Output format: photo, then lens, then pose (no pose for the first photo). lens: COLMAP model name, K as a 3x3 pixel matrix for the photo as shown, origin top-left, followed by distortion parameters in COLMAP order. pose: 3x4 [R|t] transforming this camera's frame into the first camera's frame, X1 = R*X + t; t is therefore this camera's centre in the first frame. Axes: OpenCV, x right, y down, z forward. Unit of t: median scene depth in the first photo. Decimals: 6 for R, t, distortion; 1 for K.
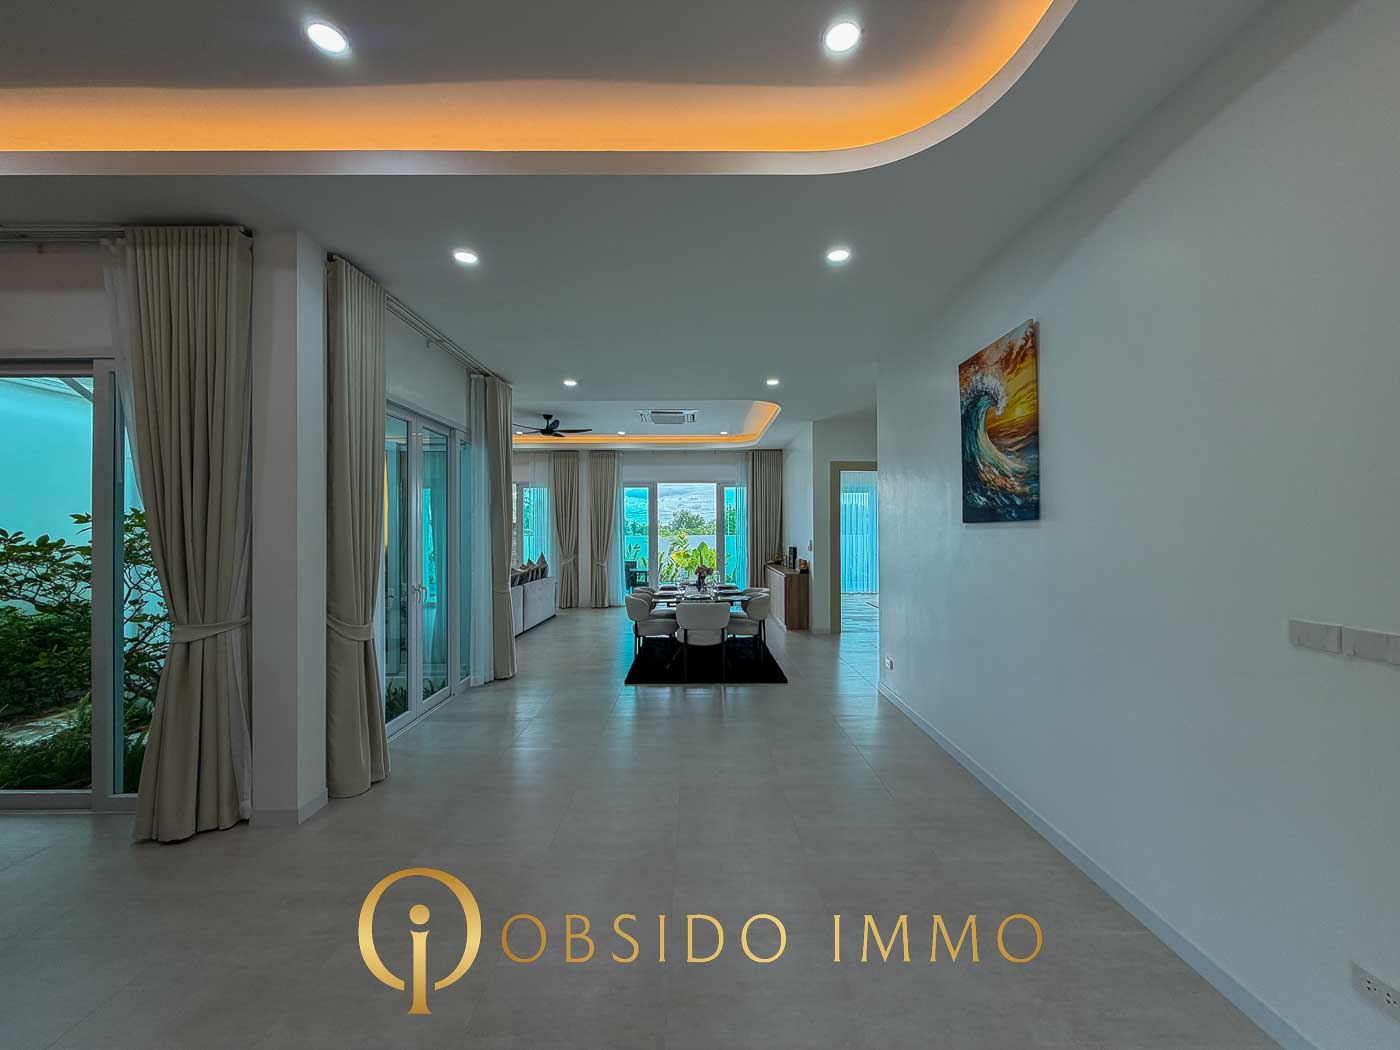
lens RADIAL K [[557.6, 0, 696.1], [0, 557.6, 524.6], [0, 0, 1]] dist [-0.000337, 0.000352]
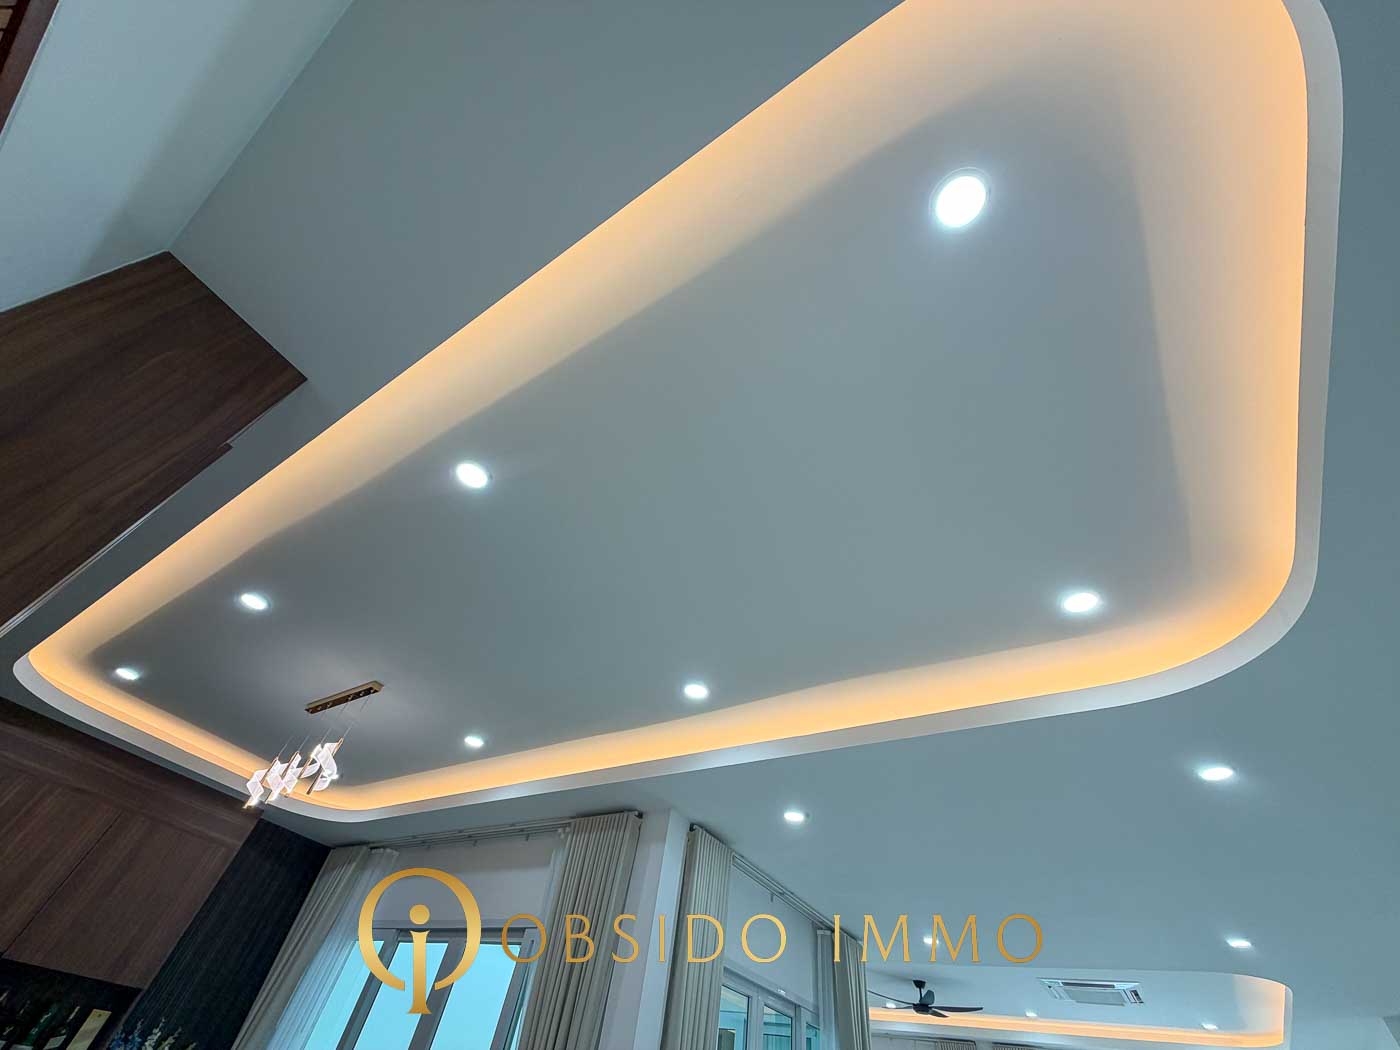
lens RADIAL K [[557.6, 0, 696.9], [0, 557.6, 526.5], [0, 0, 1]] dist [-0.000337, 0.000352]
pose [[0.831821, -0.322023, -0.452079, 0.113533], [-0.131725, 0.676690, -0.724389, -0.044533], [0.539187, 0.662112, 0.520467, -0.059631]]
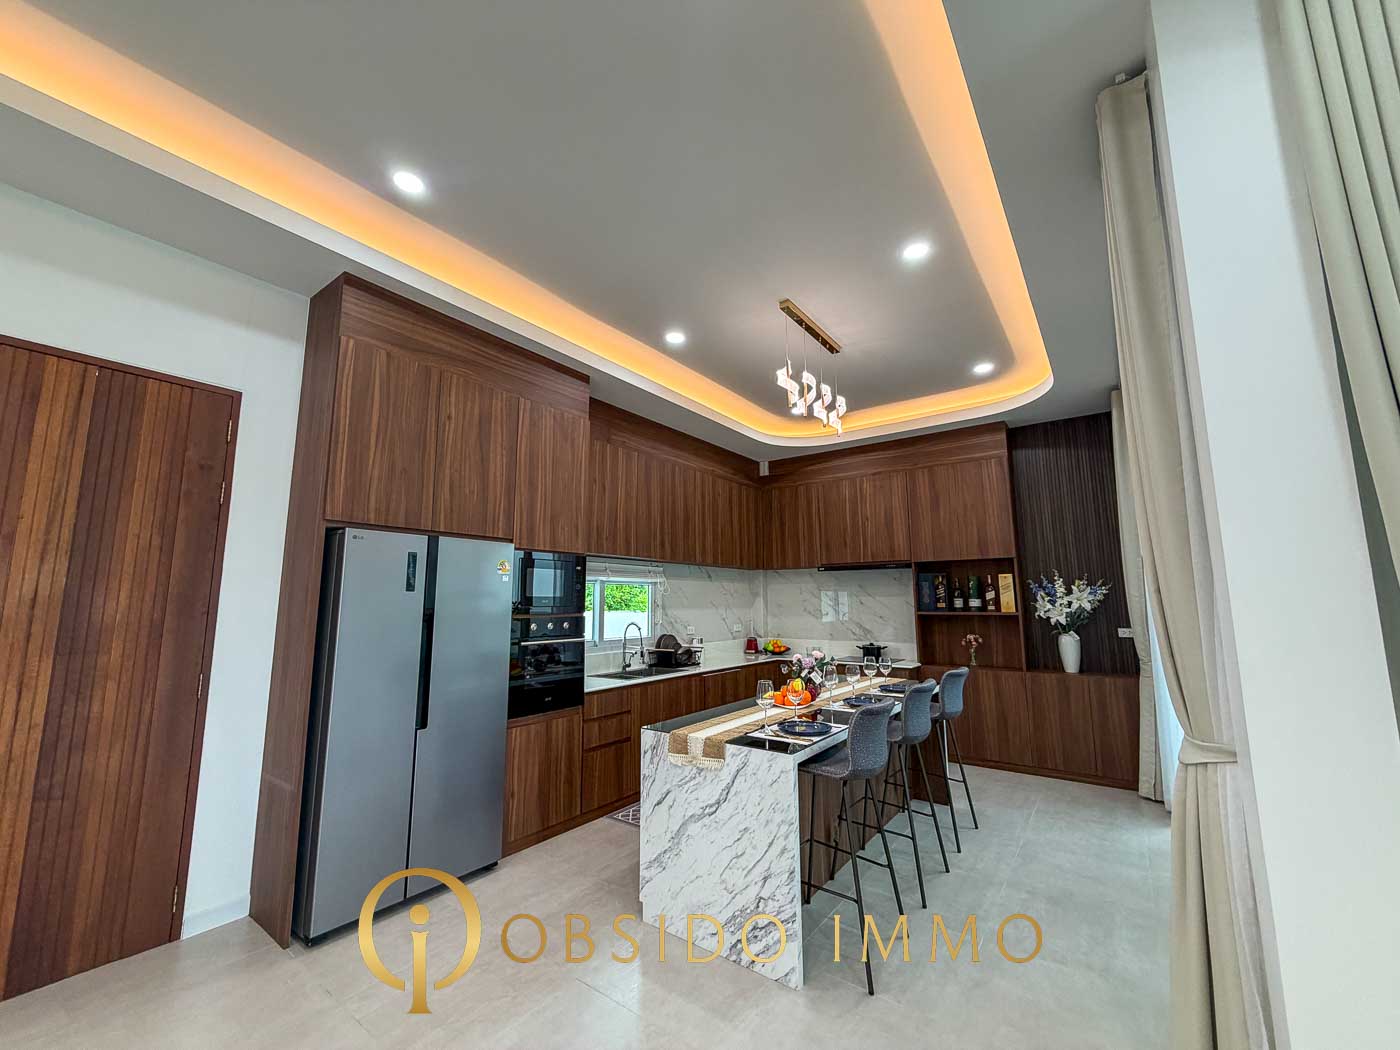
lens RADIAL K [[557.6, 0, 698.9], [0, 557.6, 524.5], [0, 0, 1]] dist [-0.000337, 0.000352]
pose [[-0.600903, -0.104524, -0.792459, -0.092962], [0.012199, 0.990099, -0.139843, 0.031509], [0.799229, -0.093699, -0.593678, 0.859642]]
